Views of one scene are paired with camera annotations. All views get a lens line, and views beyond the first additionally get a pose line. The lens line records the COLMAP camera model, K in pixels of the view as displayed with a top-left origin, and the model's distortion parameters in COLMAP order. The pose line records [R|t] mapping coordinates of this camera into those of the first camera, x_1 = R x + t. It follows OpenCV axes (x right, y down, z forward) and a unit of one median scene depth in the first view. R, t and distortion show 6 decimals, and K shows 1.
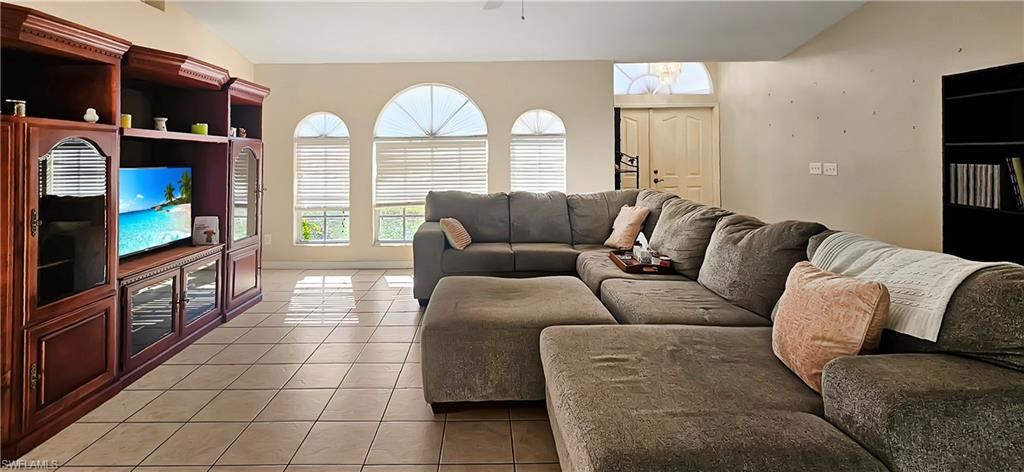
lens RADIAL K [[442.1, 0, 494.9], [0, 442.1, 149.0], [0, 0, 1]] dist [0.001794, 0.000134]
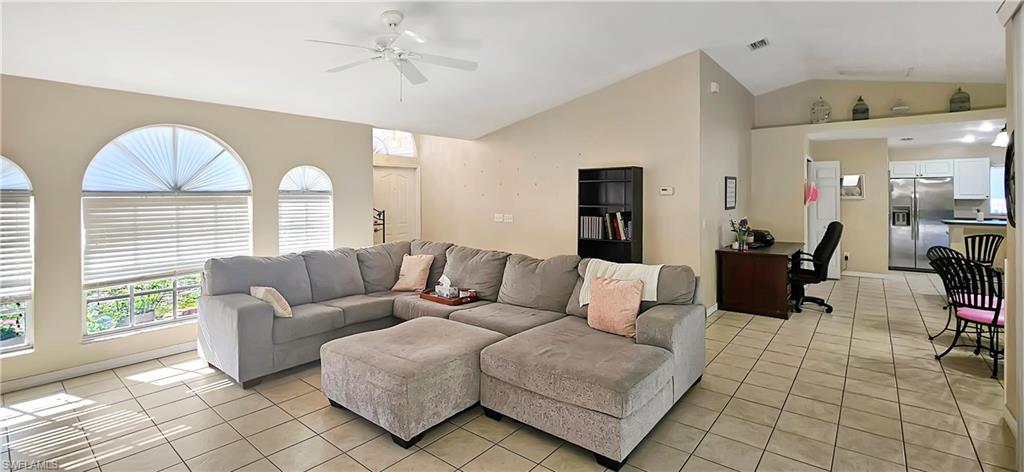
lens RADIAL K [[431.4, 0, 508.3], [0, 431.4, 202.8], [0, 0, 1]] dist [-0.002261, -0.000401]
pose [[0.647745, -0.001037, 0.761856, -0.353994], [-0.017167, 0.999725, 0.015957, -0.030297], [-0.761664, -0.023415, 0.647549, 0.034581]]
